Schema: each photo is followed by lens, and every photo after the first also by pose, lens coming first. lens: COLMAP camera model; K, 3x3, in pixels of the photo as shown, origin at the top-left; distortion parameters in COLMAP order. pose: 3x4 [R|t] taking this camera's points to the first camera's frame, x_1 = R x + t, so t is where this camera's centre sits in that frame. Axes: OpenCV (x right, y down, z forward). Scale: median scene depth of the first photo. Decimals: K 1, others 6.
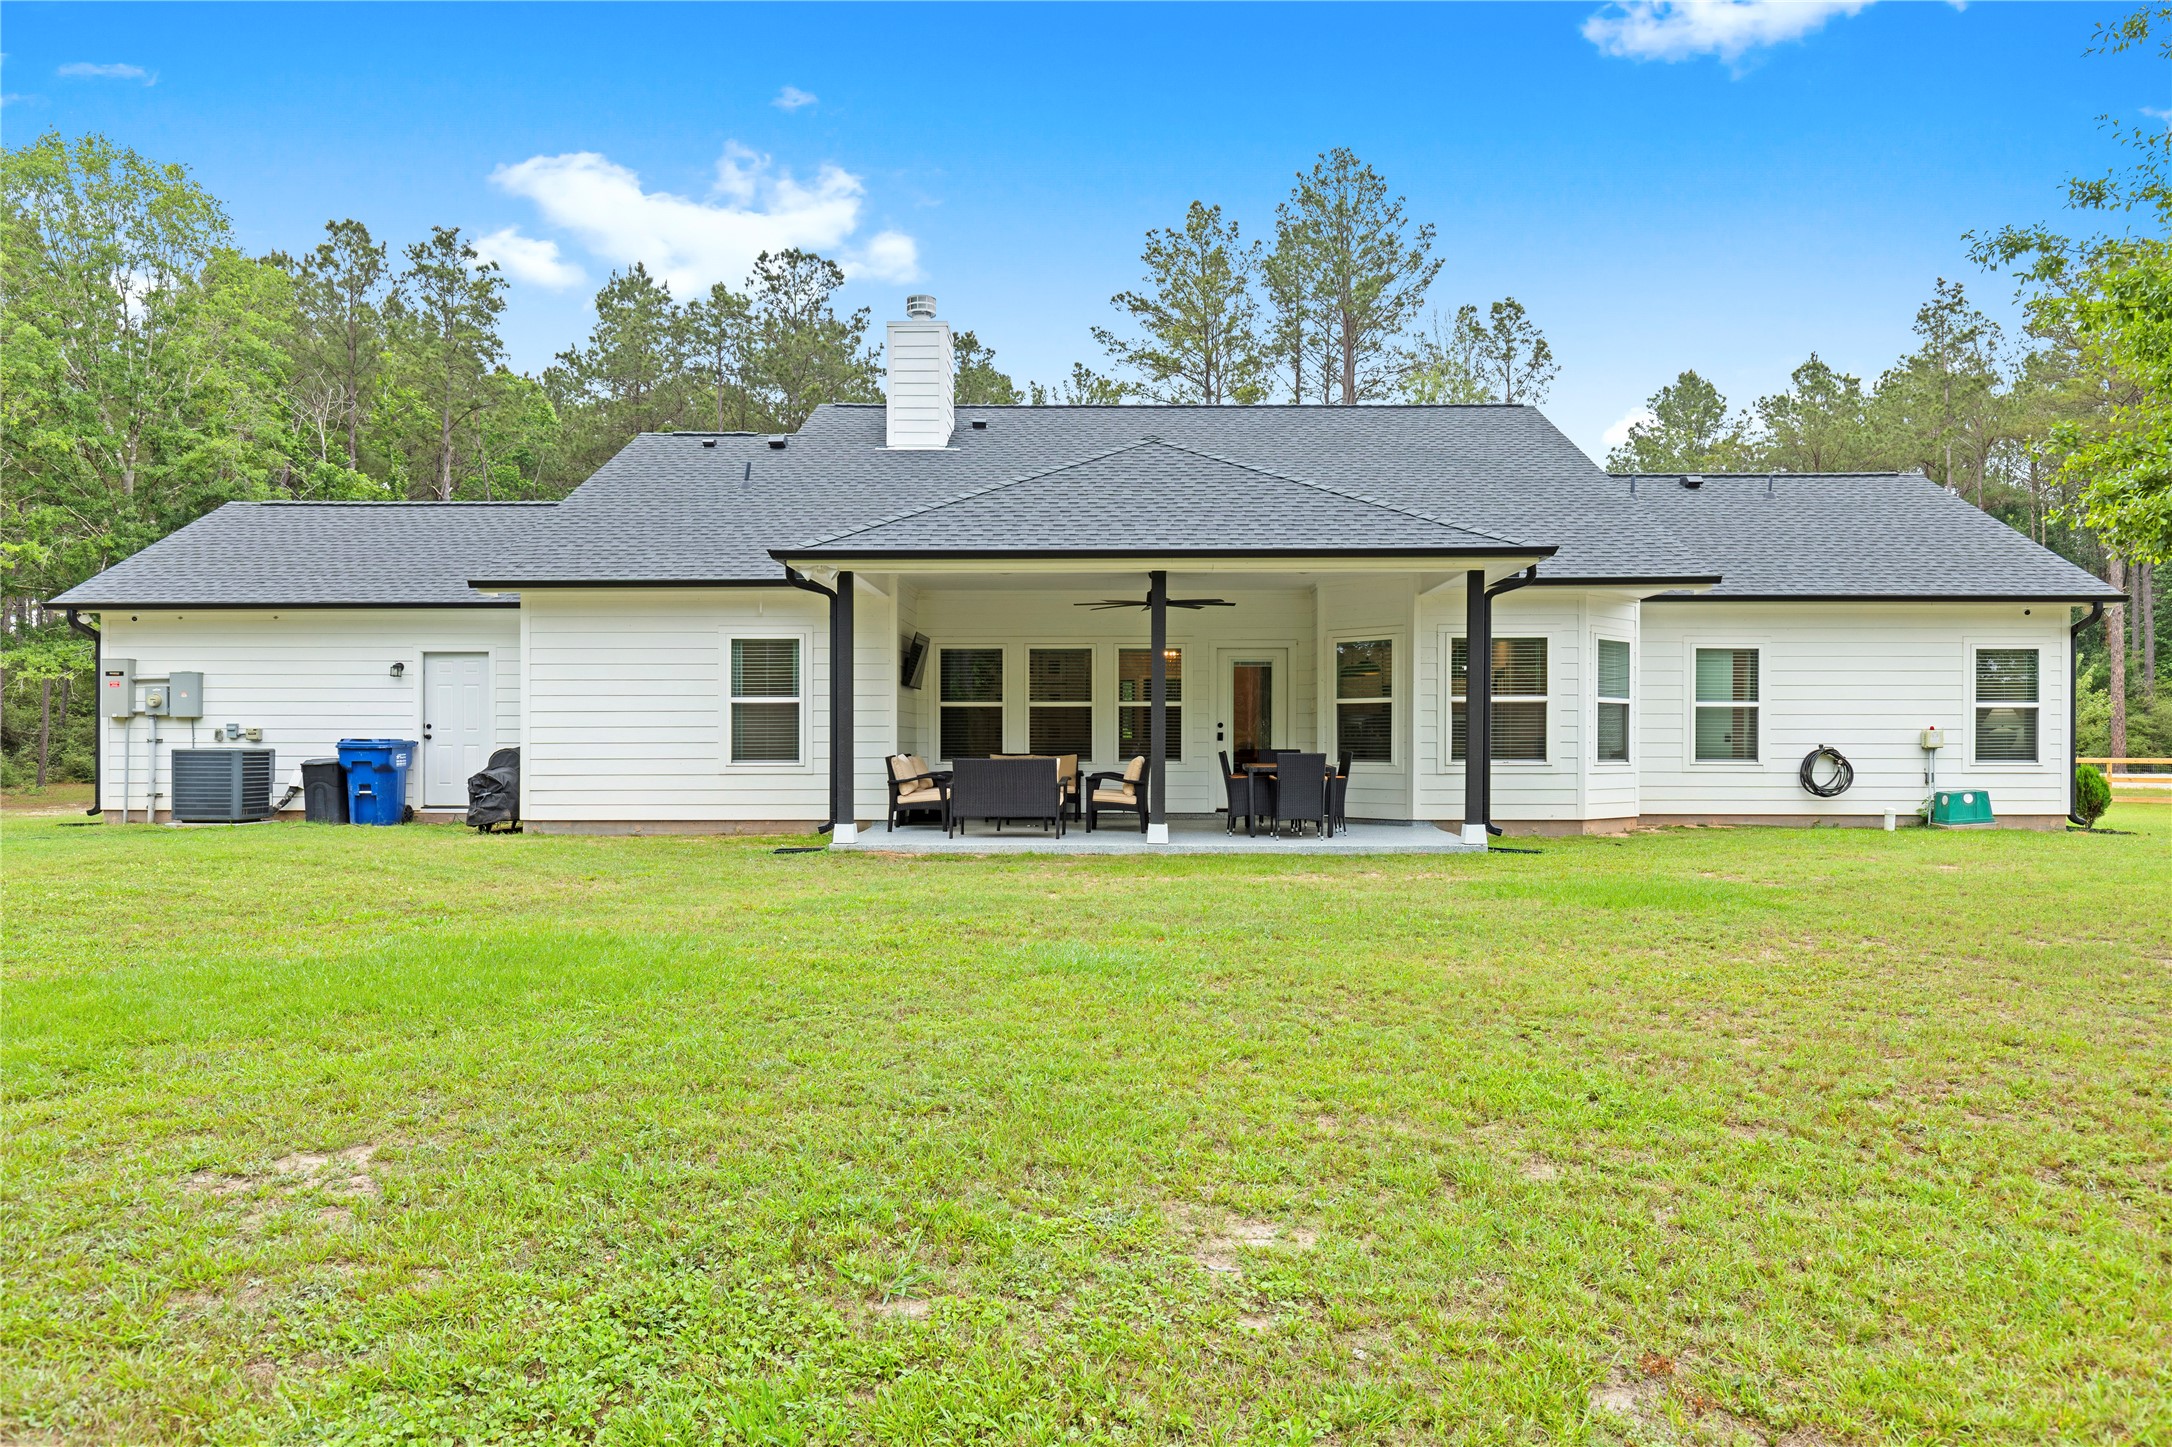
lens RADIAL K [[1478.0, 0, 1047.8], [0, 1478.0, 814.6], [0, 0, 1]] dist [-0.007582, -0.001323]
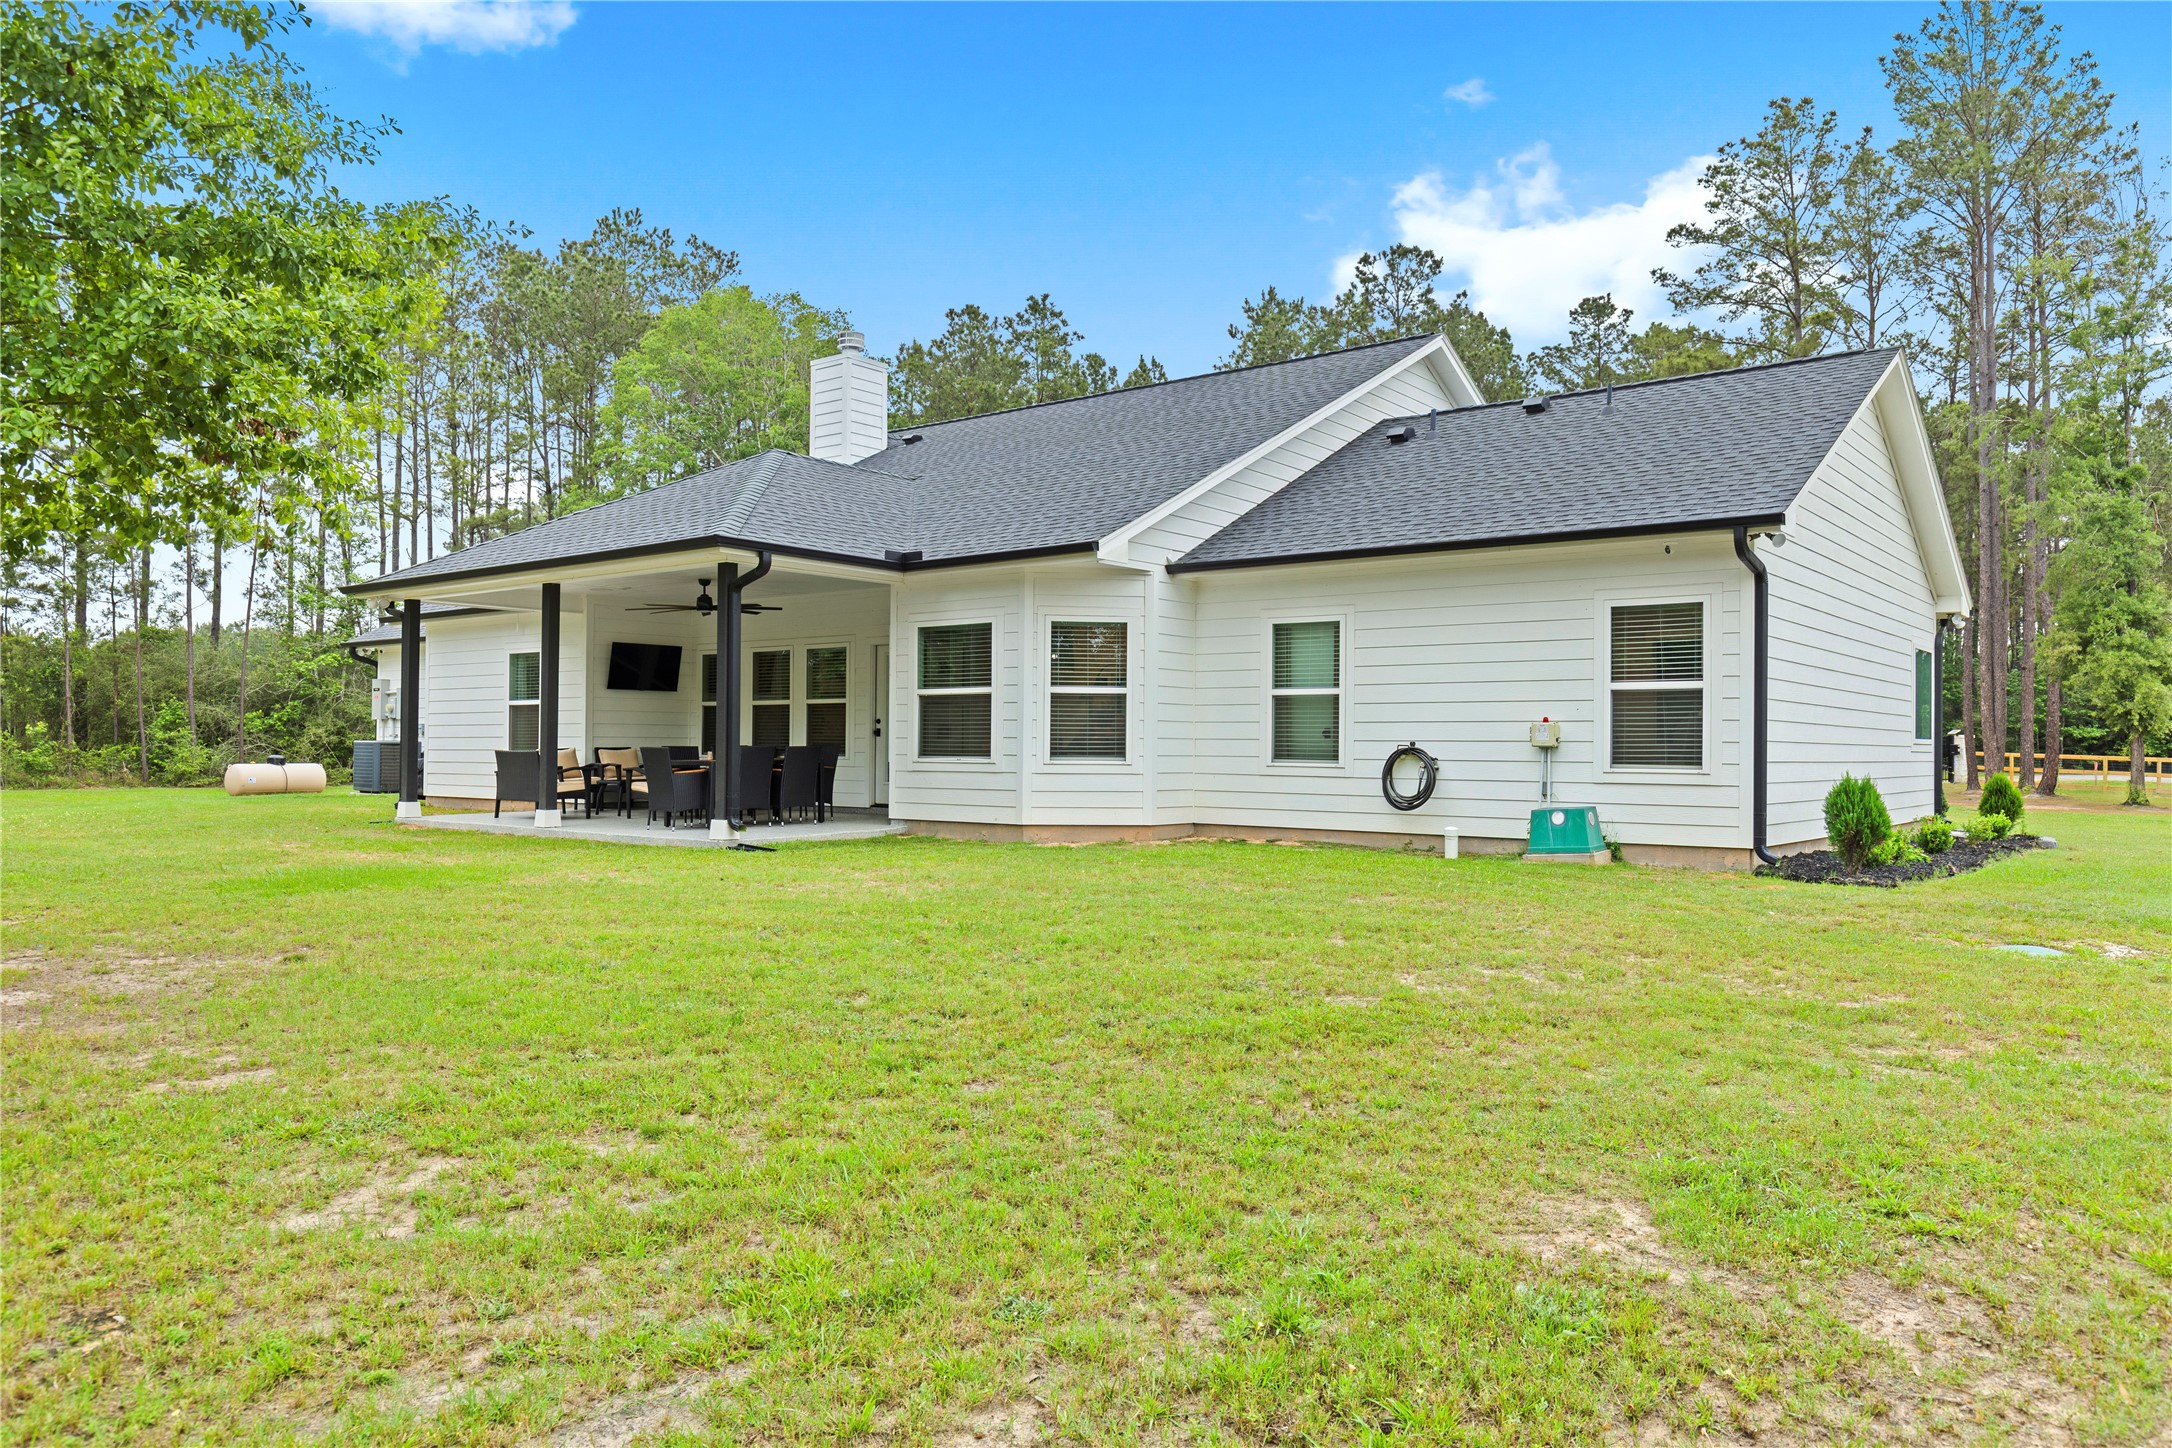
lens RADIAL K [[1506.3, 0, 1086.0], [0, 1506.3, 724.0], [0, 0, 1]] dist [-0.005047, -0.000967]
pose [[0.791363, -0.004967, -0.611326, 0.866423], [-0.033097, 0.998152, -0.050955, -0.011365], [0.610450, 0.060557, 0.789736, 0.279914]]
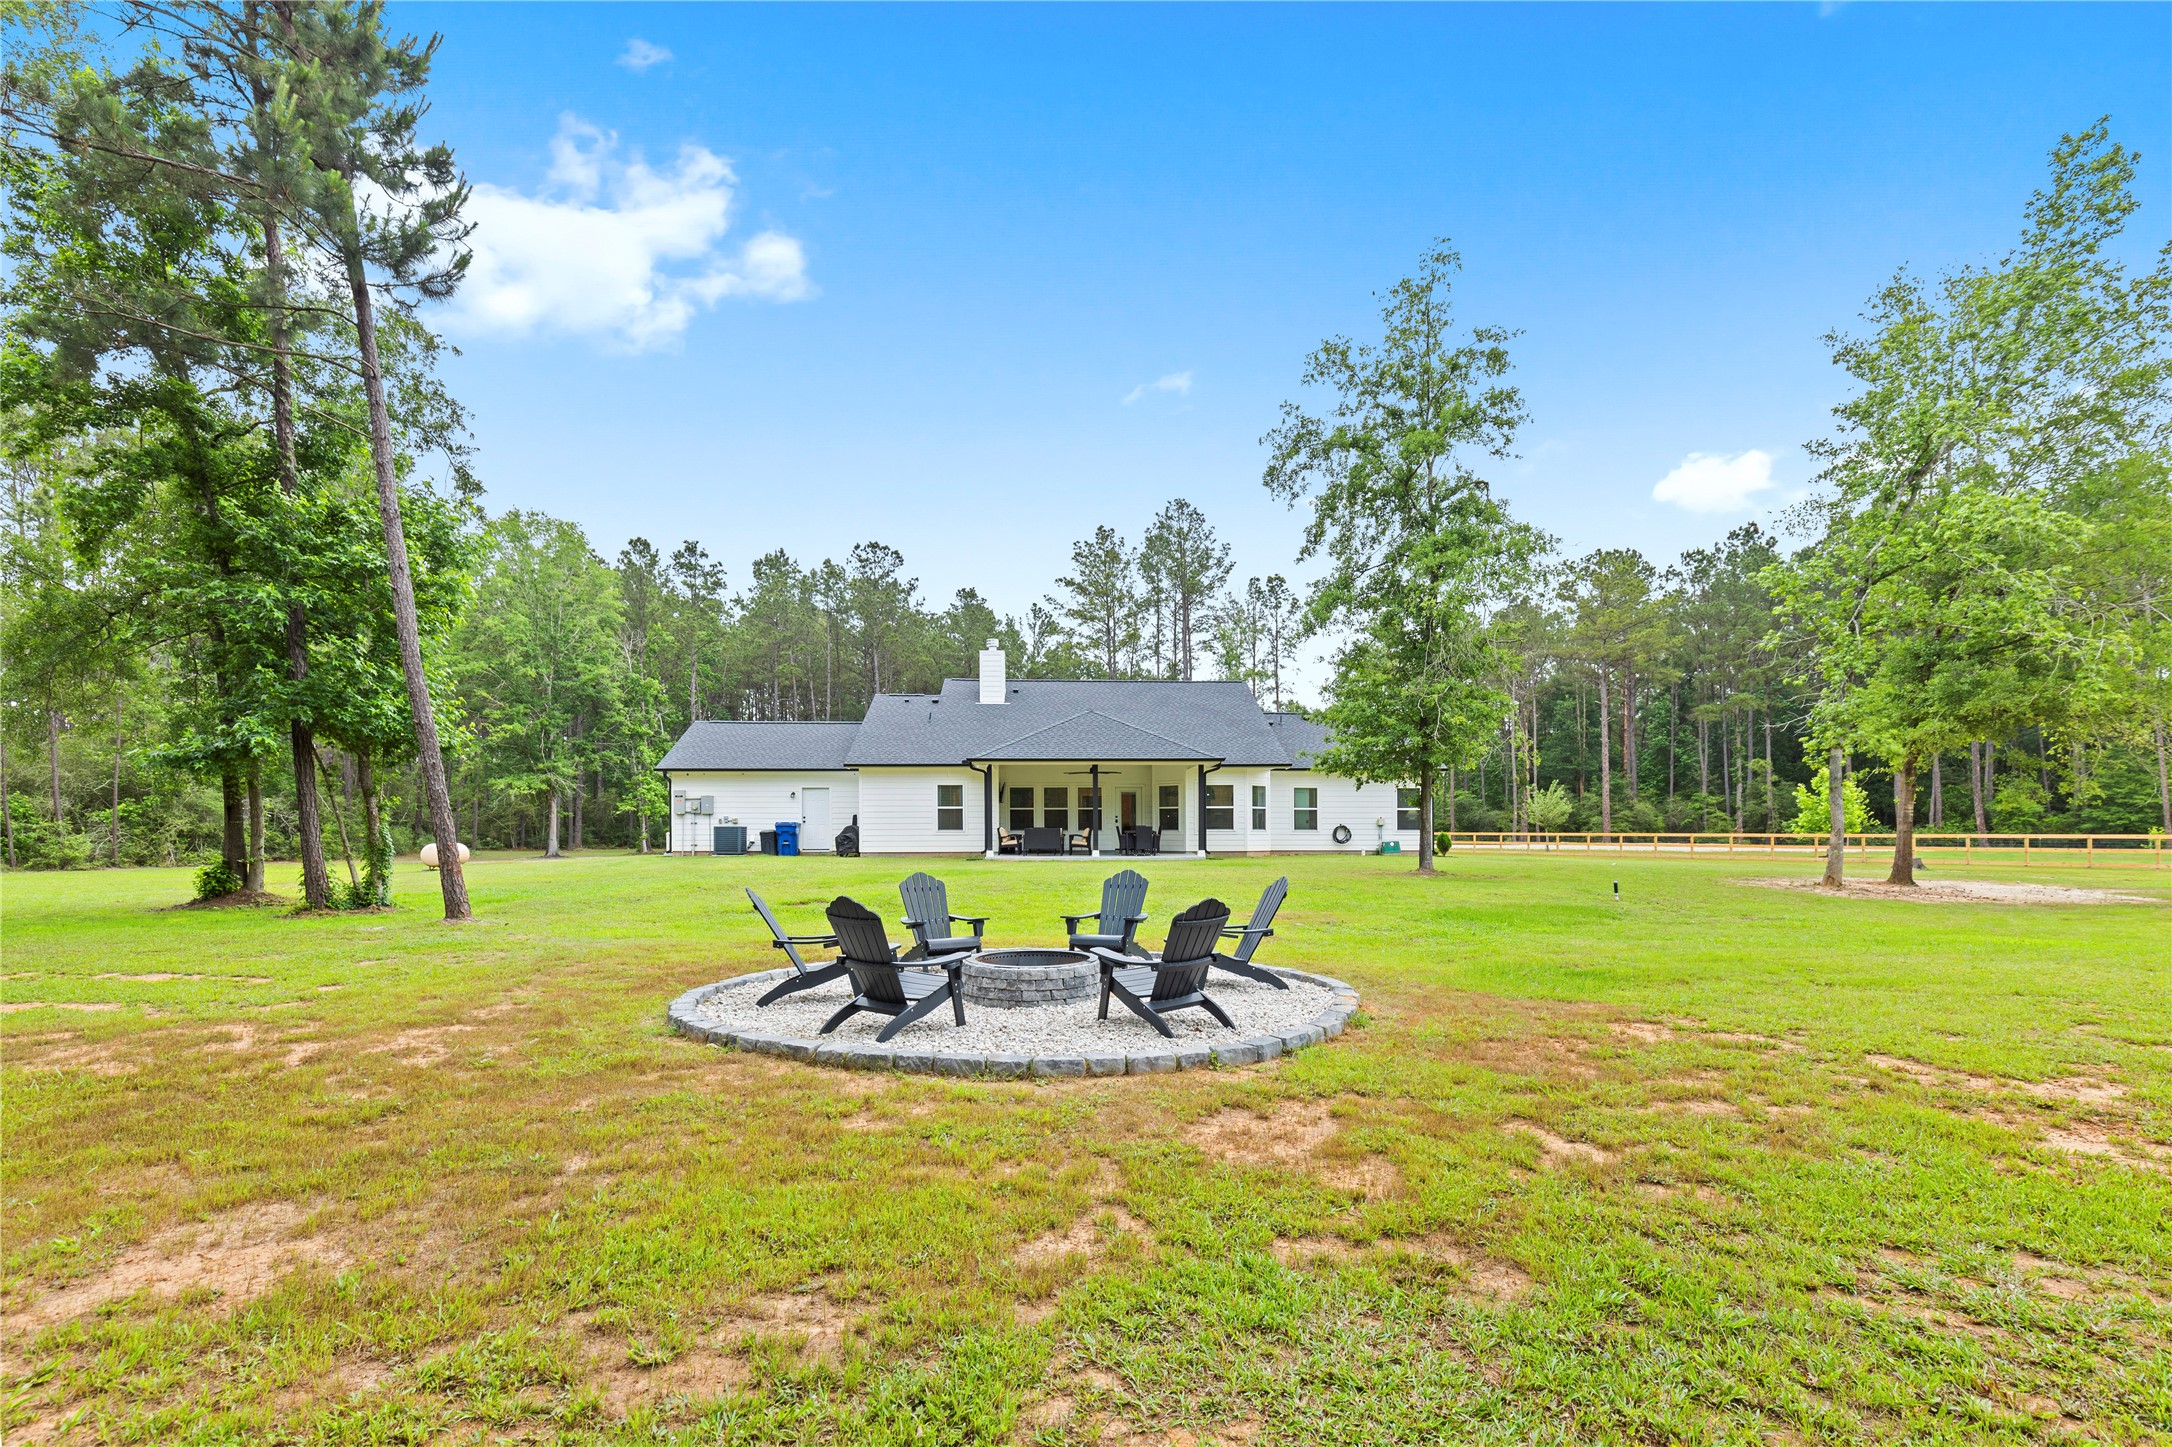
lens RADIAL K [[982.1, 0, 1086.0], [0, 982.1, 723.5], [0, 0, 1]] dist [0.034256, 0.000044]
pose [[0.996468, 0.007966, 0.083593, -0.086212], [0.004876, 0.988321, -0.152308, 0.042364], [-0.083830, 0.152178, 0.984792, -0.752297]]
